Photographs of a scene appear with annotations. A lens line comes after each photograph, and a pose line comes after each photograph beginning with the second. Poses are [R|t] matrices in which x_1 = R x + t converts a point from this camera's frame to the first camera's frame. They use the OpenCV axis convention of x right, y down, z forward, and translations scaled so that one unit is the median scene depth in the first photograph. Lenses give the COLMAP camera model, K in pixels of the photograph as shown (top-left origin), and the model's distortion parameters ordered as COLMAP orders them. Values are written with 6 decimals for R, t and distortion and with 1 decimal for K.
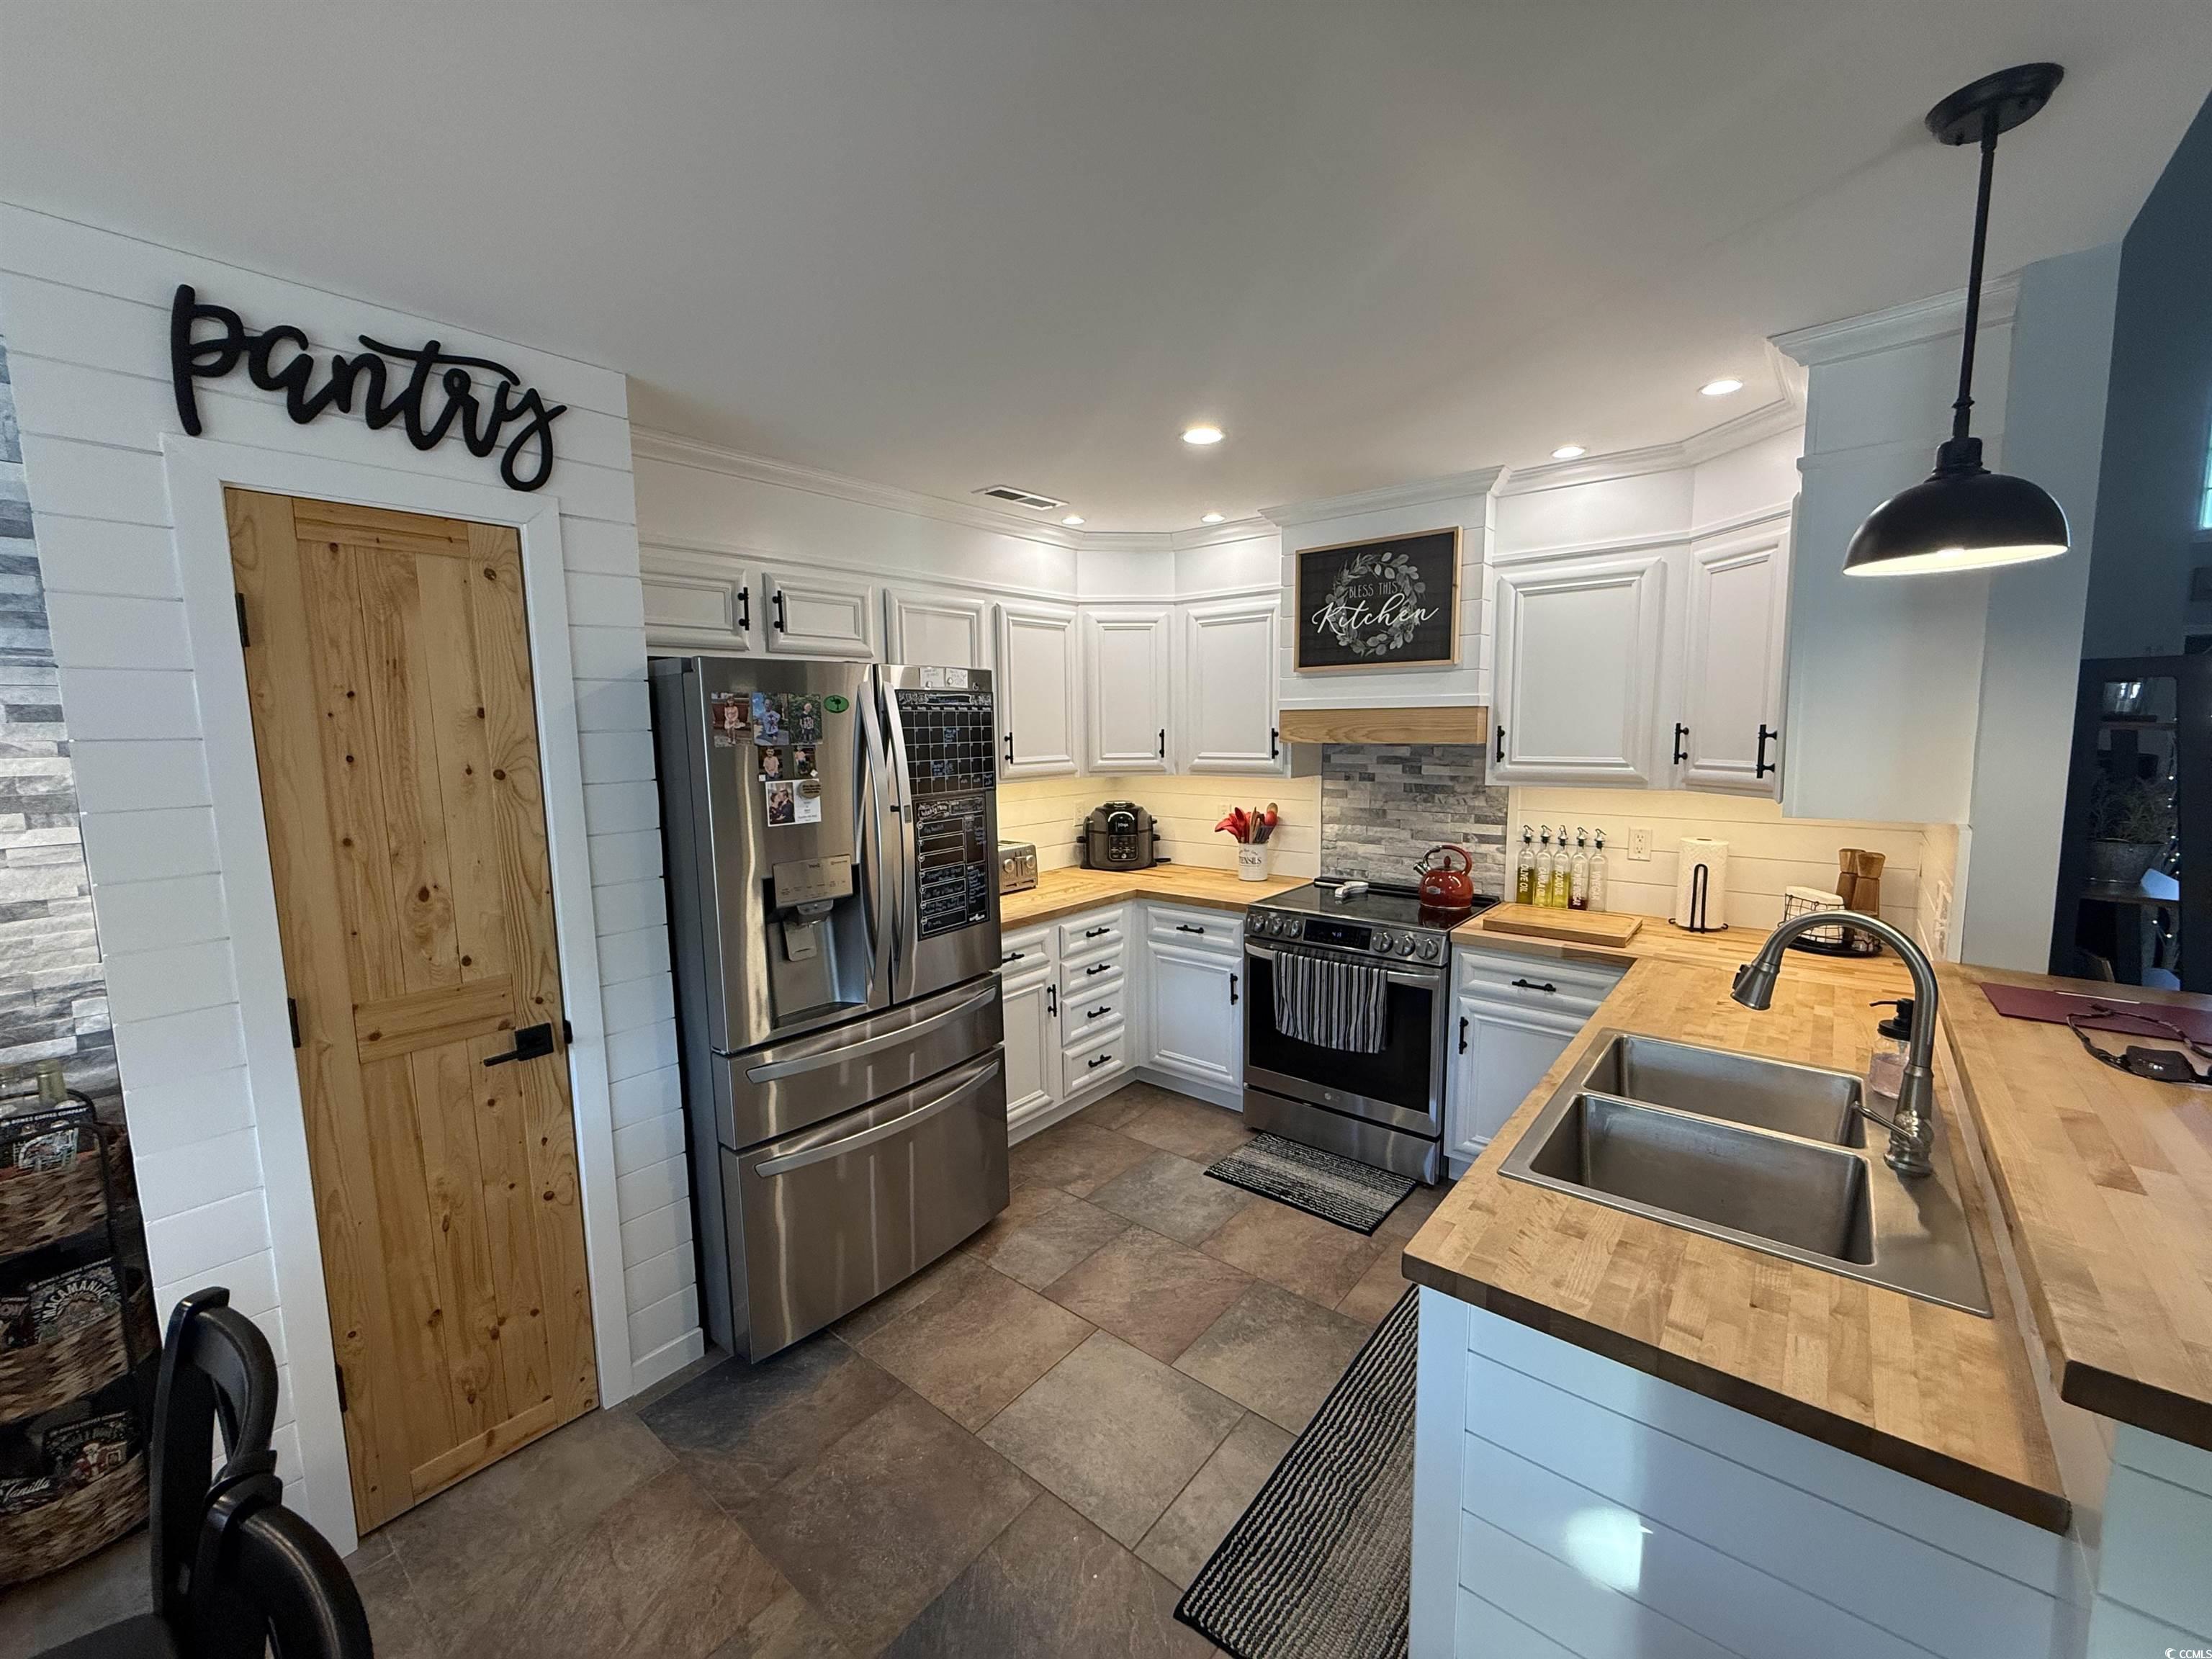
lens RADIAL K [[880.8, 0, 1098.5], [0, 880.8, 828.1], [0, 0, 1]] dist [0.001004, 0.000024]
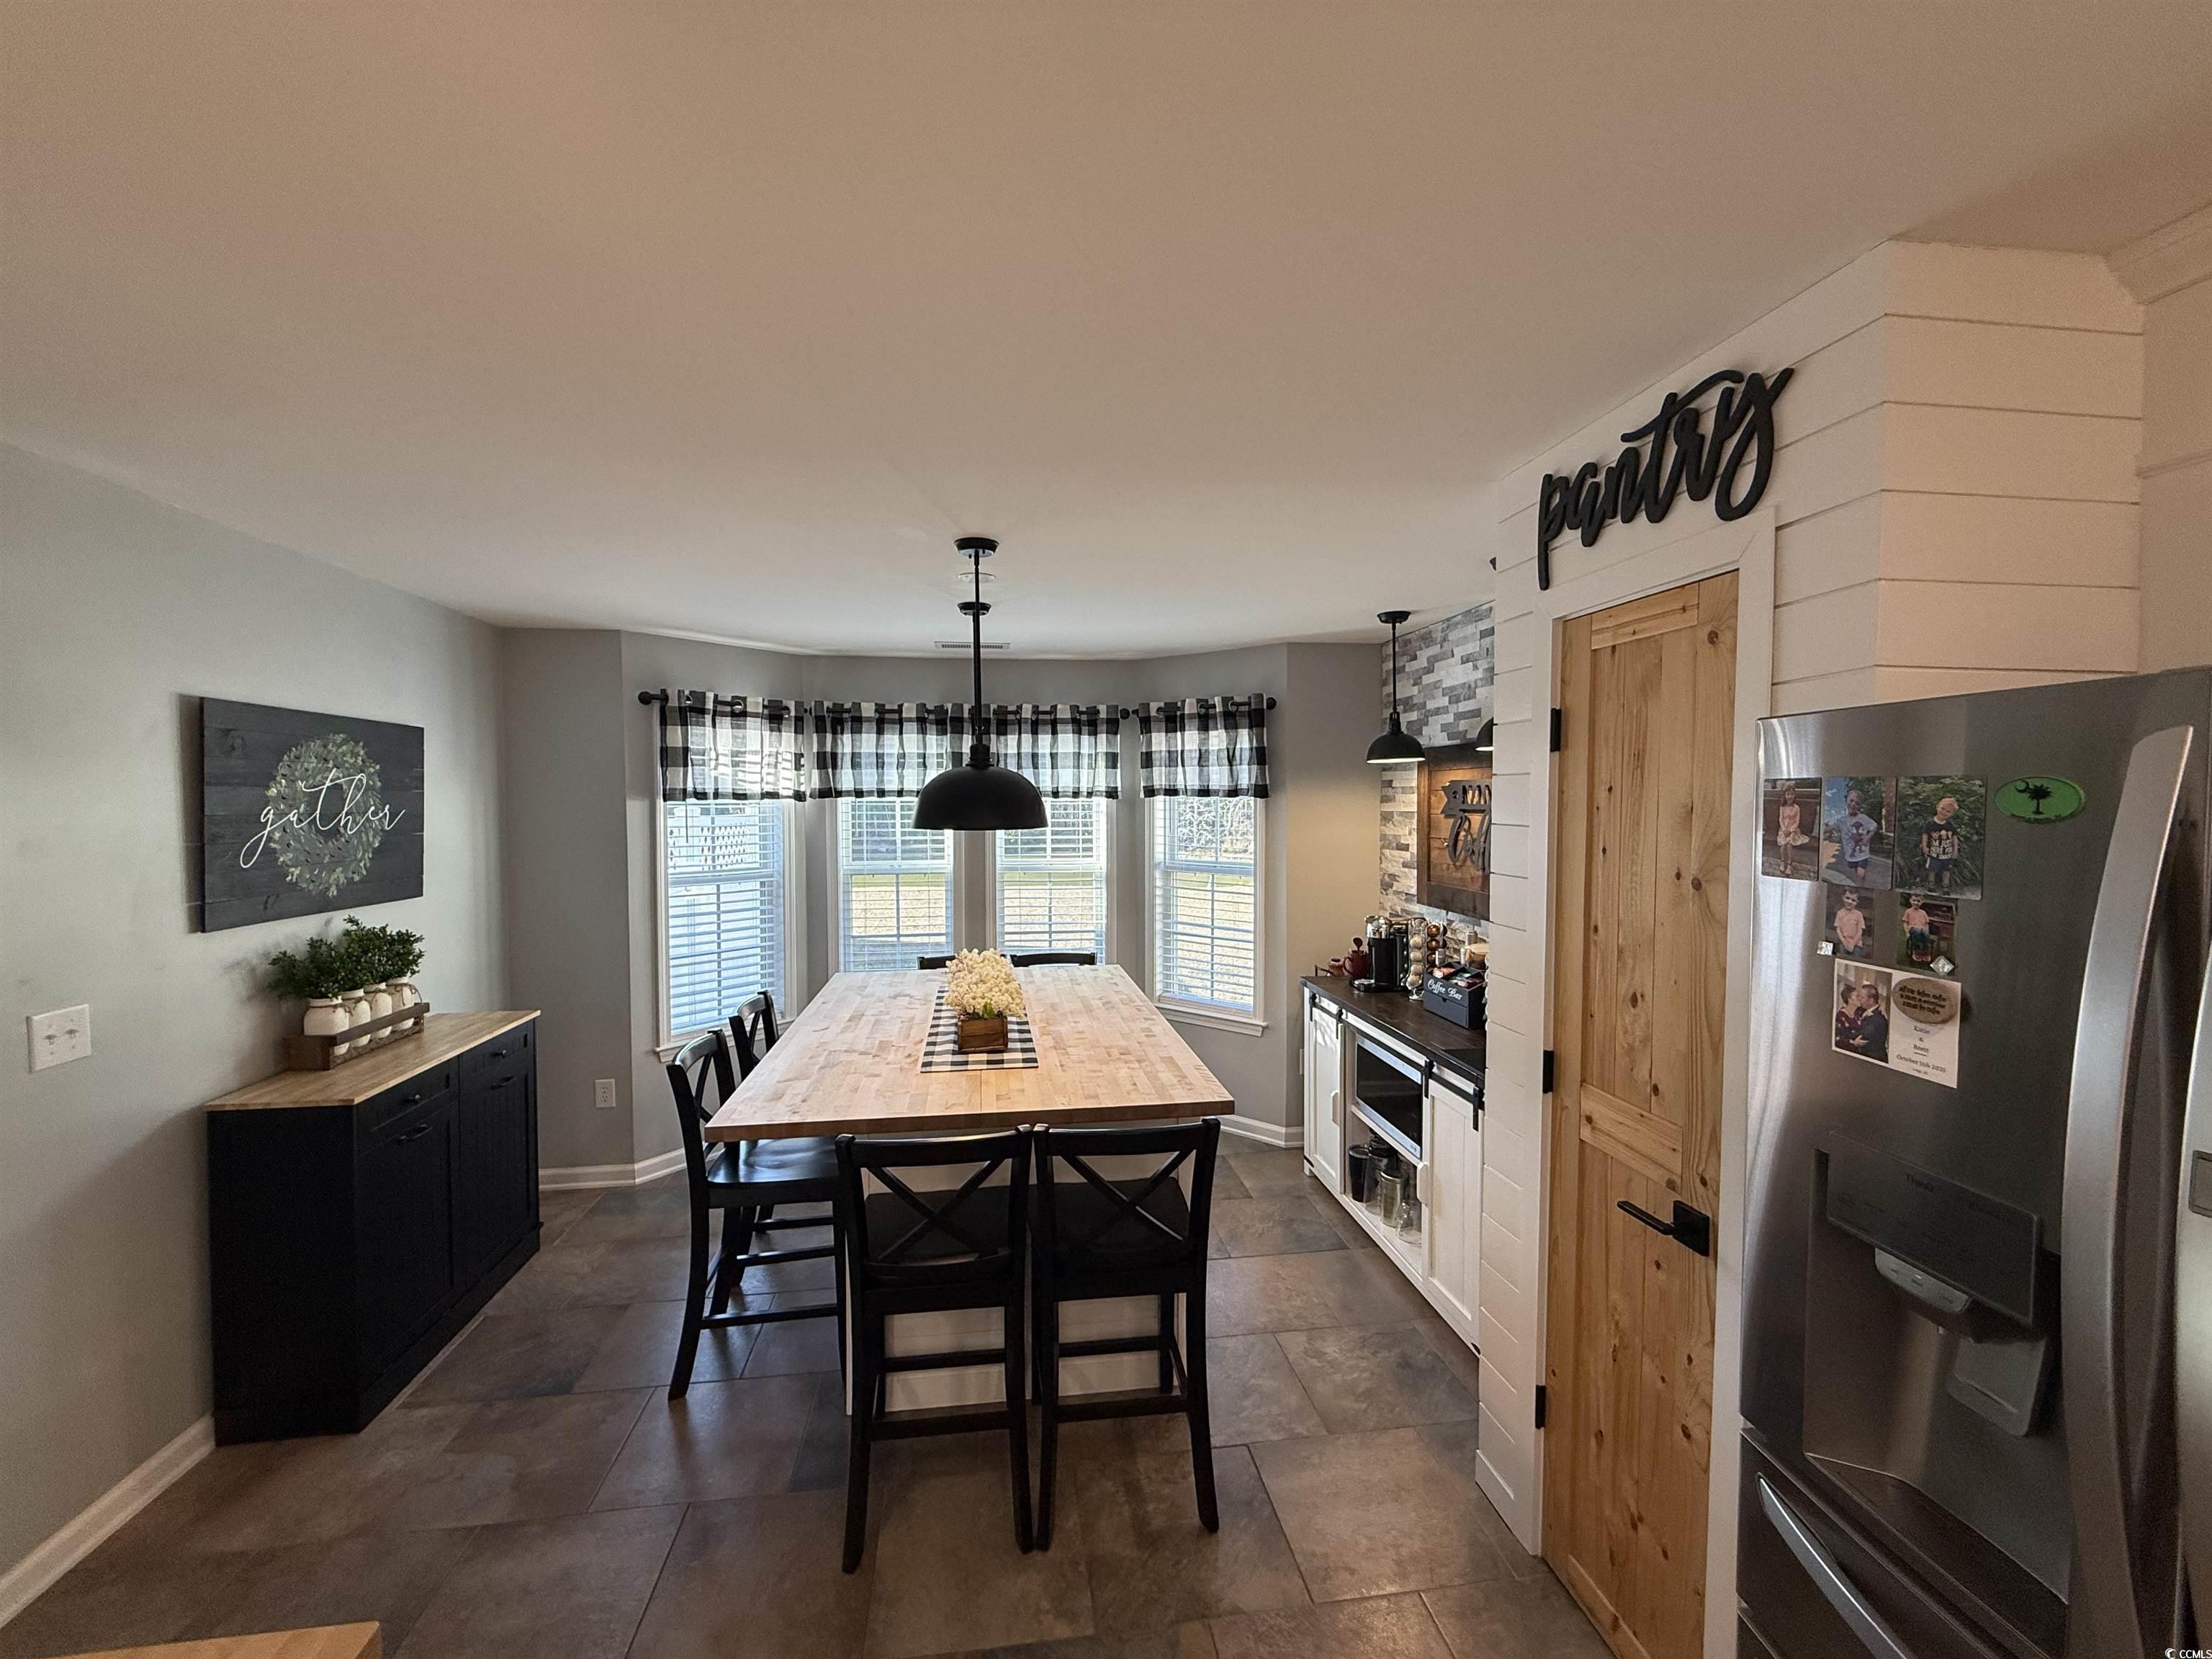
lens RADIAL K [[880.8, 0, 1099.8], [0, 880.8, 828.9], [0, 0, 1]] dist [0.001004, 0.000024]
pose [[-0.675207, 0.040342, -0.736524, 0.251283], [-0.078679, 0.988868, 0.126292, -0.150391], [0.733420, 0.143223, -0.664517, 0.999765]]
